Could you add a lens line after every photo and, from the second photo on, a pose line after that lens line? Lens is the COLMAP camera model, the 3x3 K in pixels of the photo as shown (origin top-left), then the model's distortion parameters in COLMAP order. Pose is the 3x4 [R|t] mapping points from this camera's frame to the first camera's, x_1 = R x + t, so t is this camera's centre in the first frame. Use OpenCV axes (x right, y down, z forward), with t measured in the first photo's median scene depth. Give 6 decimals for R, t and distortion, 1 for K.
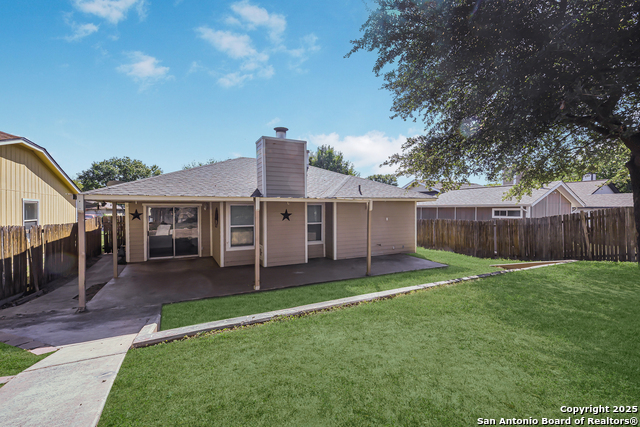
lens RADIAL K [[279.2, 0, 321.6], [0, 279.2, 211.6], [0, 0, 1]] dist [0.001608, 0.001212]
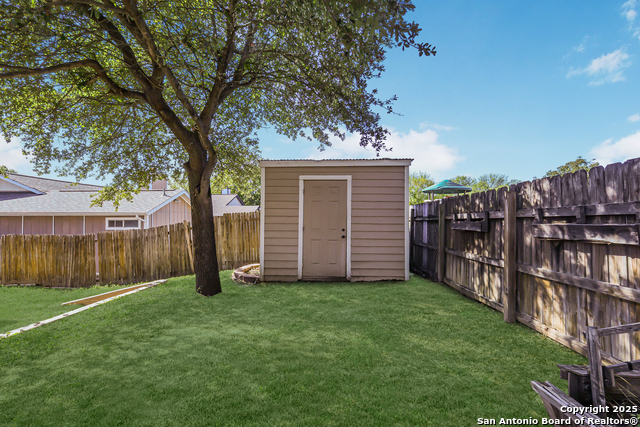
lens RADIAL K [[279.2, 0, 320.7], [0, 279.2, 217.0], [0, 0, 1]] dist [0.001608, 0.001212]
pose [[0.507320, 0.001657, 0.861756, 0.268822], [0.009174, 0.999931, -0.007324, -0.002069], [-0.861709, 0.011622, 0.507269, 0.108710]]
